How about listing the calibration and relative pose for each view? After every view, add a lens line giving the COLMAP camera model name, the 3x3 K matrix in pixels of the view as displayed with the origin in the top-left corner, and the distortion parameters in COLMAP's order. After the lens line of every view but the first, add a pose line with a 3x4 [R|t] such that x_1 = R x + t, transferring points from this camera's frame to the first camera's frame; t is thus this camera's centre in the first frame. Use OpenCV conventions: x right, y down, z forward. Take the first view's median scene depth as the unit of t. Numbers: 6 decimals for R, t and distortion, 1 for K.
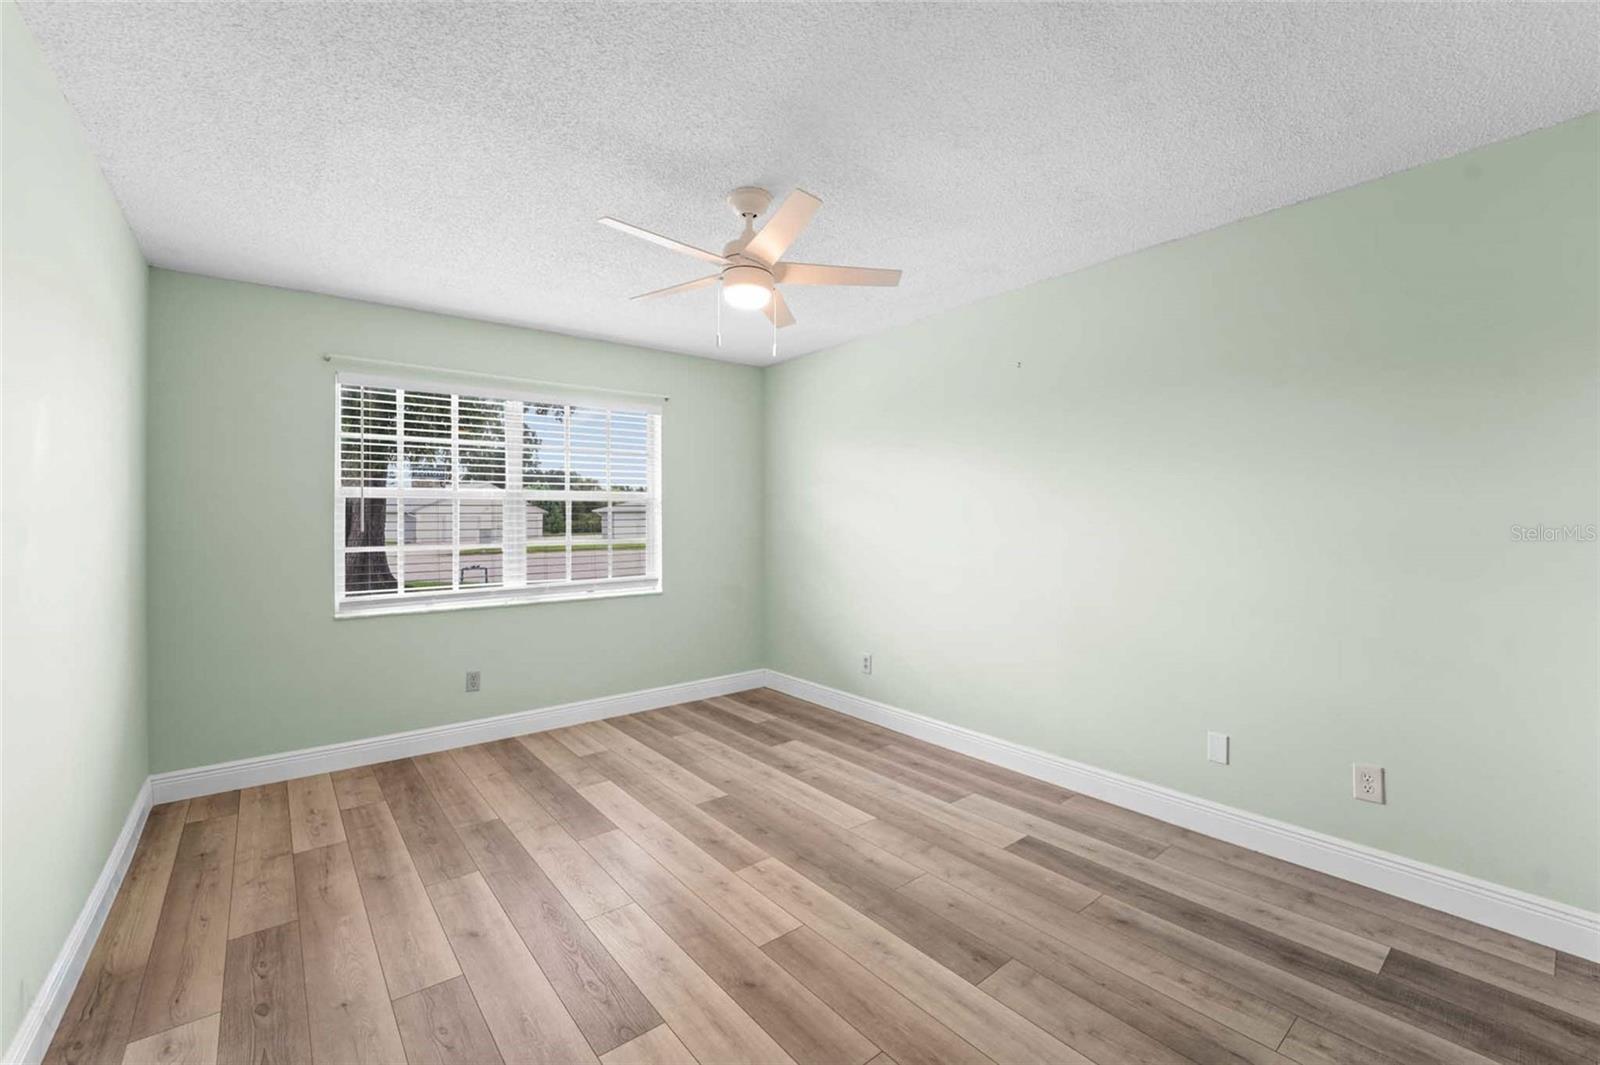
lens RADIAL K [[658.3, 0, 796.7], [0, 658.3, 531.2], [0, 0, 1]] dist [-0.018787, -0.000249]
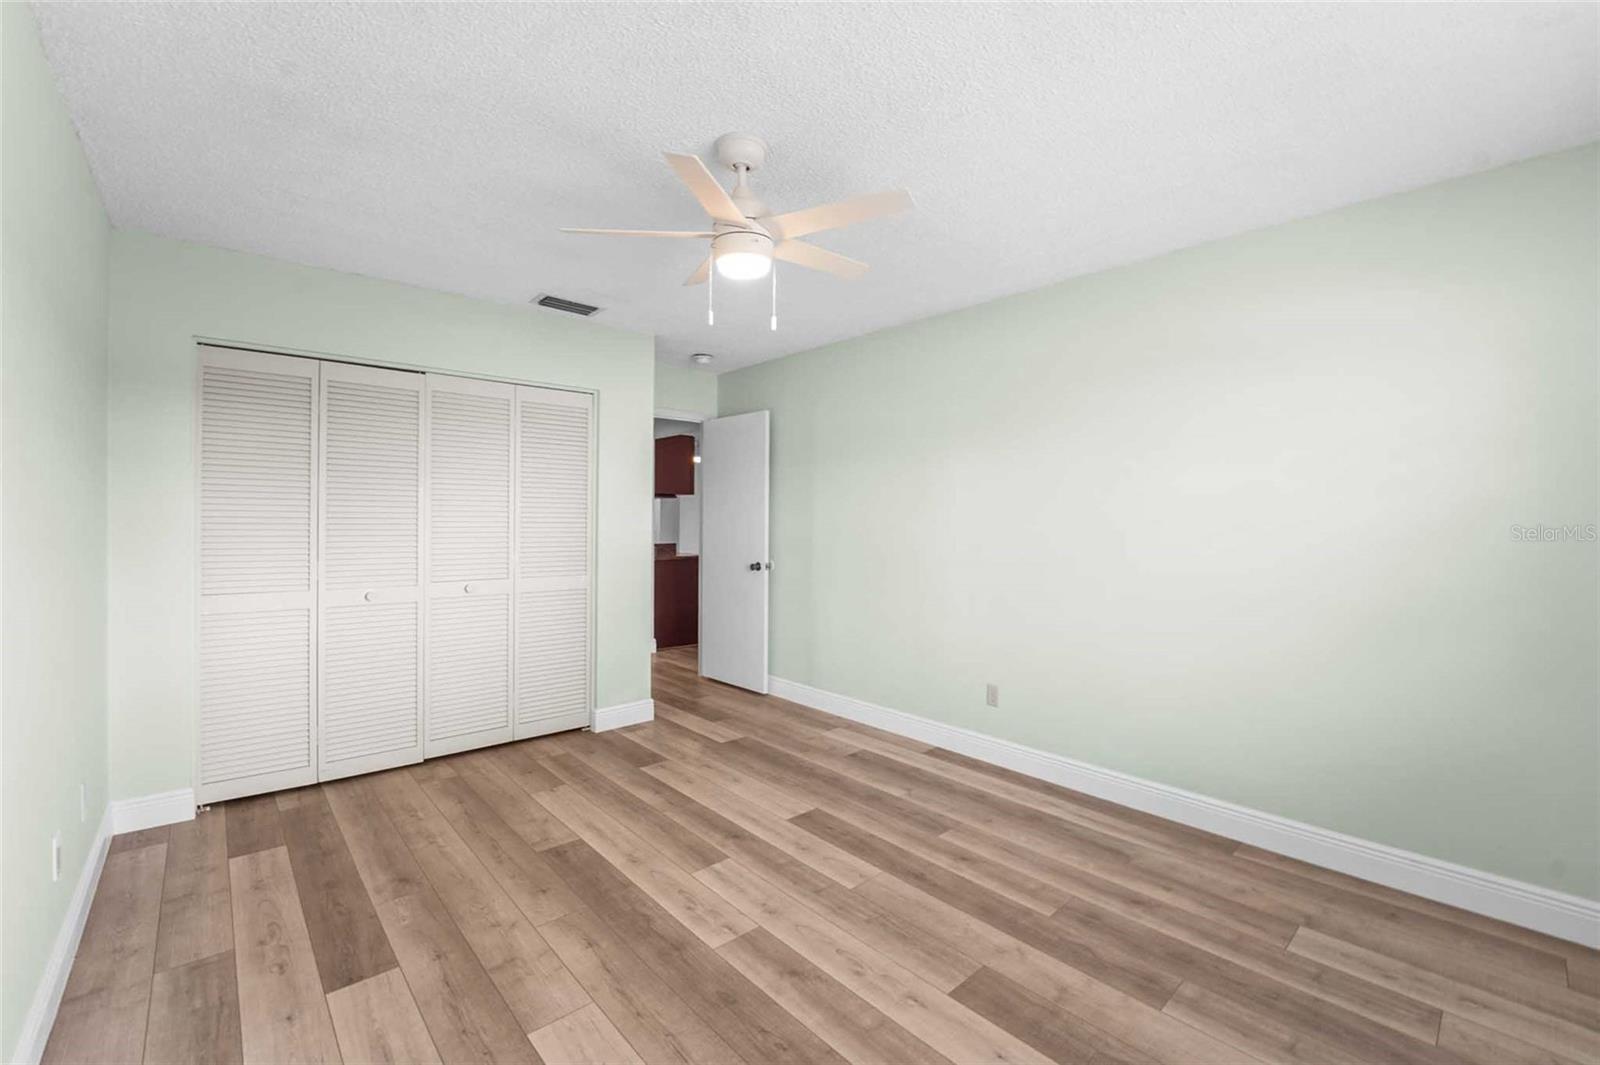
lens RADIAL K [[658.3, 0, 796.7], [0, 658.3, 531.2], [0, 0, 1]] dist [-0.018787, -0.000249]
pose [[-0.998949, 0.001694, -0.045804, -0.110826], [0.000270, 0.999517, 0.031066, -0.029248], [0.045834, 0.031021, -0.998467, 1.917094]]
